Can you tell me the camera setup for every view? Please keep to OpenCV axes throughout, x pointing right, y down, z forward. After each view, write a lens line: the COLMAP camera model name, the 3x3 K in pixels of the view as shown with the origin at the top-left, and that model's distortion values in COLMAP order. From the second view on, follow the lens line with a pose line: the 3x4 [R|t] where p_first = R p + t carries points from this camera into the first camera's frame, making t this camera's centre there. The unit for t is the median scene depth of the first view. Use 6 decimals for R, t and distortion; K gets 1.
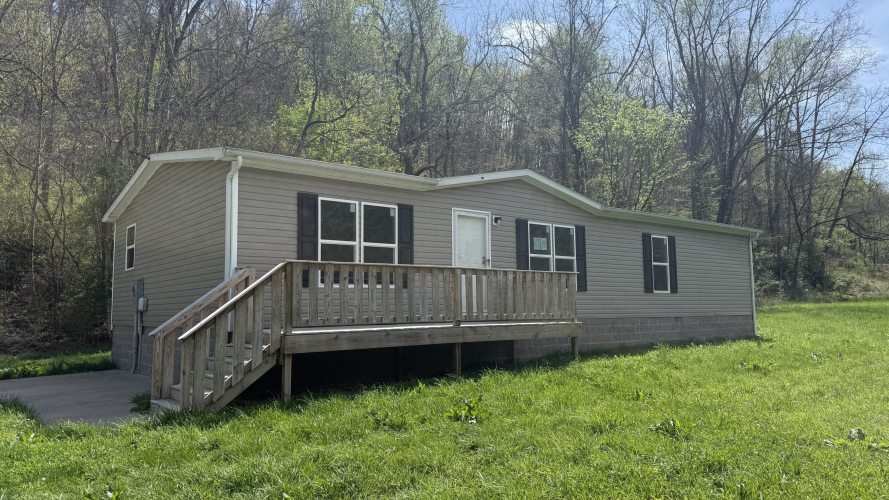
lens RADIAL K [[642.8, 0, 445.0], [0, 642.8, 249.5], [0, 0, 1]] dist [-0.005878, -0.002058]
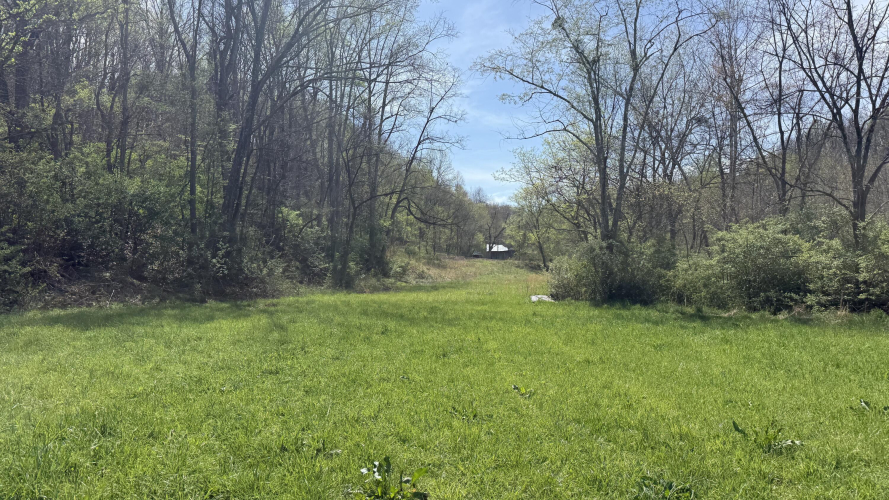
lens RADIAL K [[642.8, 0, 444.3], [0, 642.8, 249.9], [0, 0, 1]] dist [-0.005878, -0.002058]
pose [[0.826602, 0.044245, 0.561045, 0.150030], [-0.058929, 0.998229, 0.008100, 0.013273], [-0.559693, -0.039757, 0.827746, 0.195324]]
